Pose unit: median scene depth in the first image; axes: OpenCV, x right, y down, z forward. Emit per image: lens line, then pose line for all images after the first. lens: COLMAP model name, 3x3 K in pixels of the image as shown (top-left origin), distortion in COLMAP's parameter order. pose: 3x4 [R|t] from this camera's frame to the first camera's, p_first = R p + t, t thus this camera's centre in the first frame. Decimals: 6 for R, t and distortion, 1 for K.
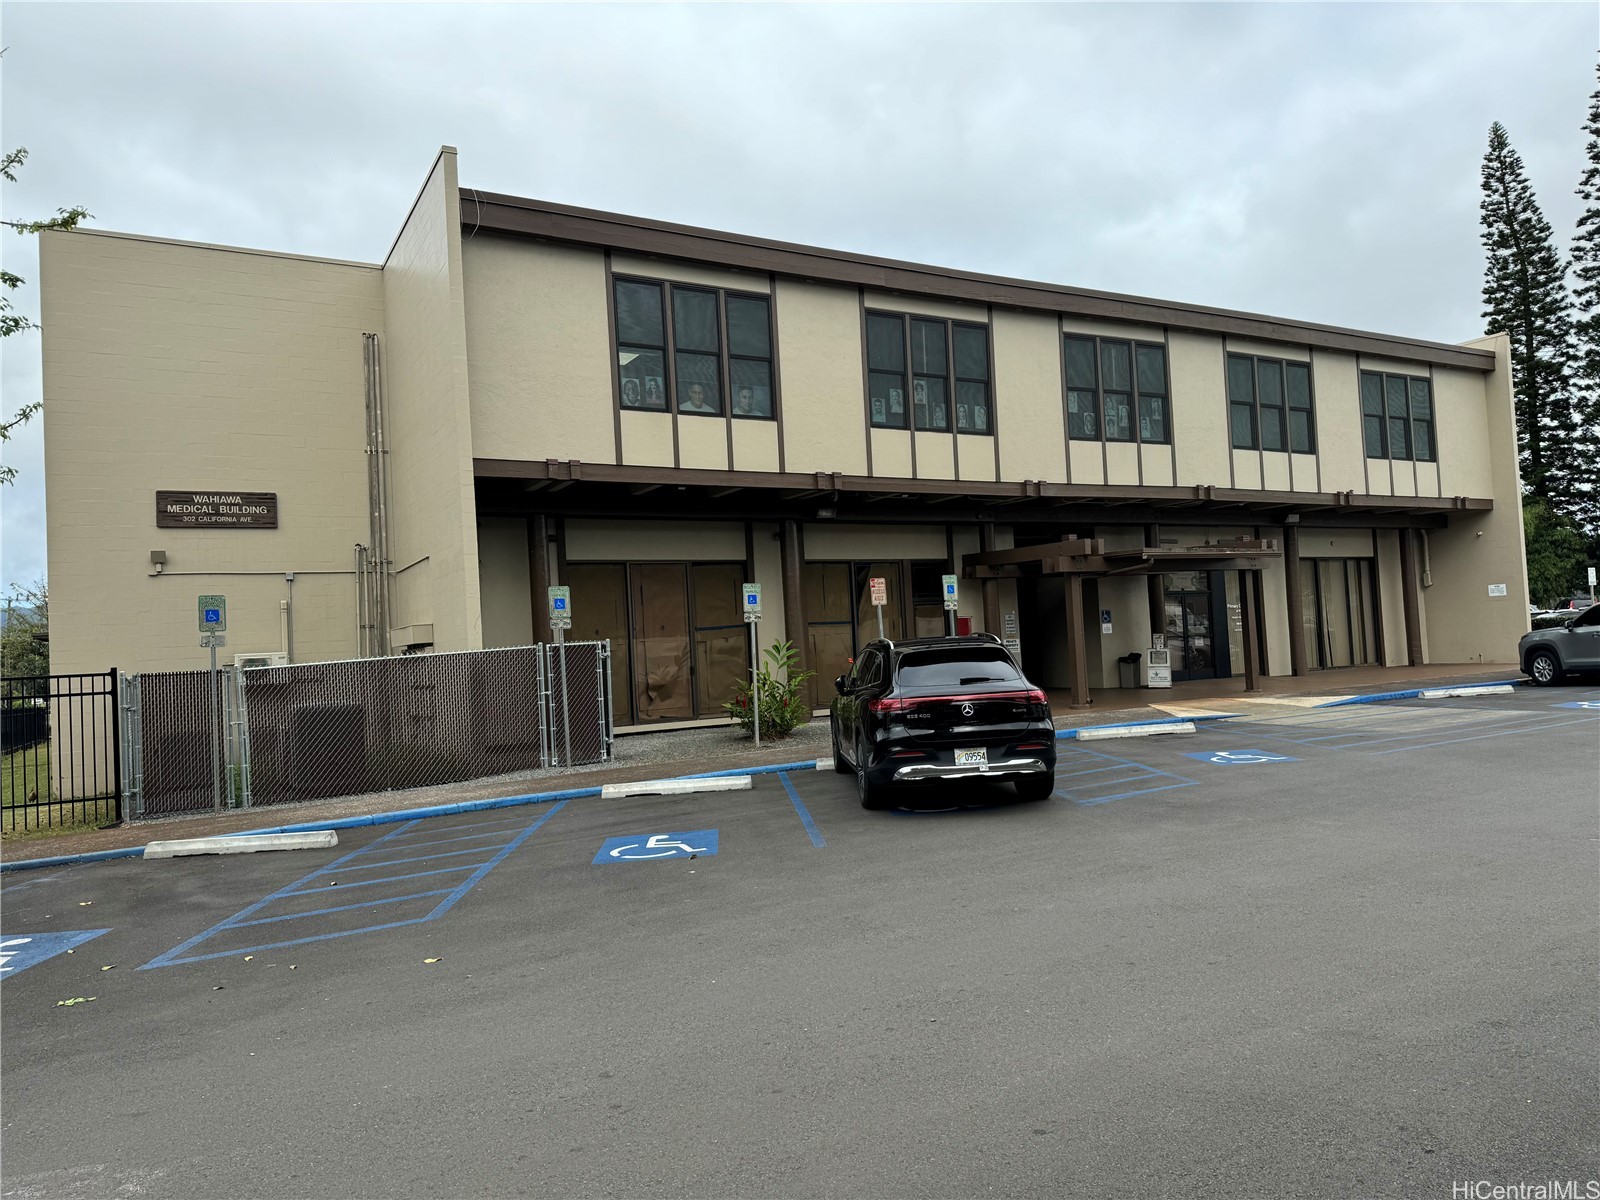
lens RADIAL K [[1114.4, 0, 810.7], [0, 1114.4, 616.2], [0, 0, 1]] dist [0.031336, -0.045853]
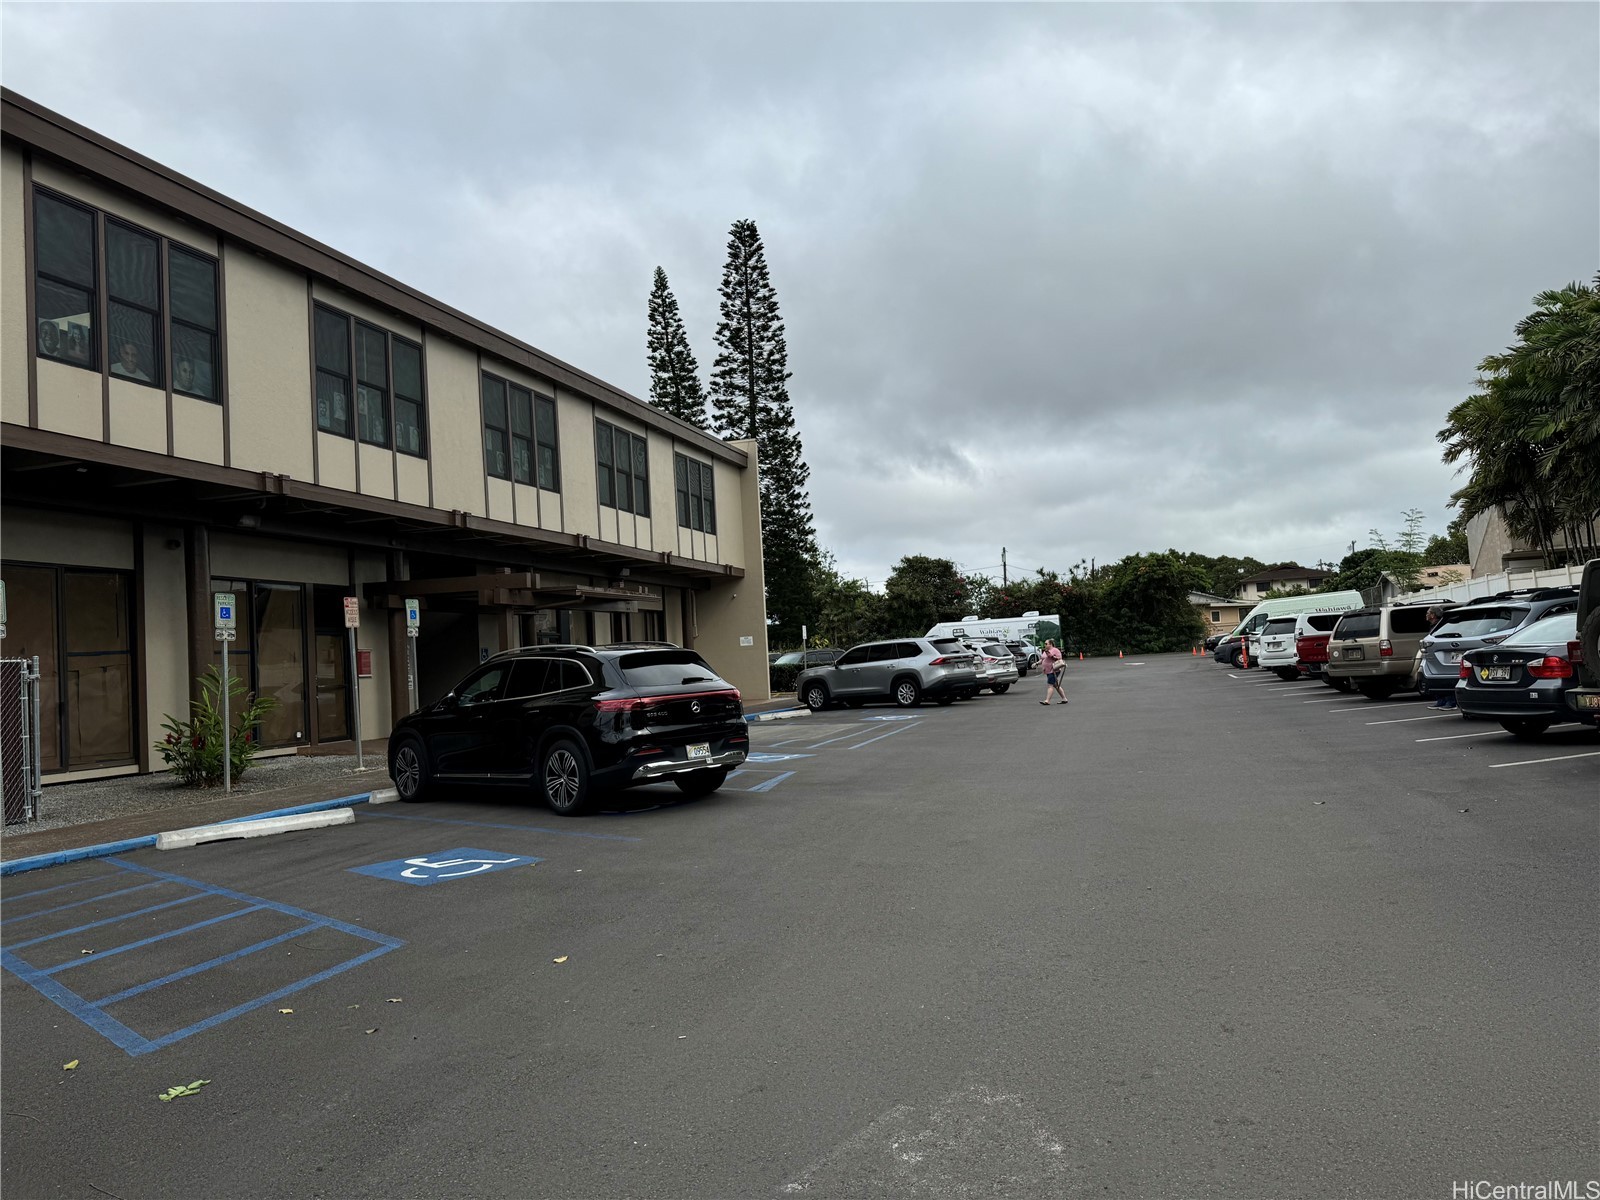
lens RADIAL K [[1114.4, 0, 833.6], [0, 1114.4, 595.4], [0, 0, 1]] dist [0.031336, -0.045853]
pose [[0.716206, 0.055161, 0.695706, -0.254422], [0.000755, 0.996810, -0.079812, 0.032098], [-0.697889, 0.057688, 0.713879, 0.075596]]
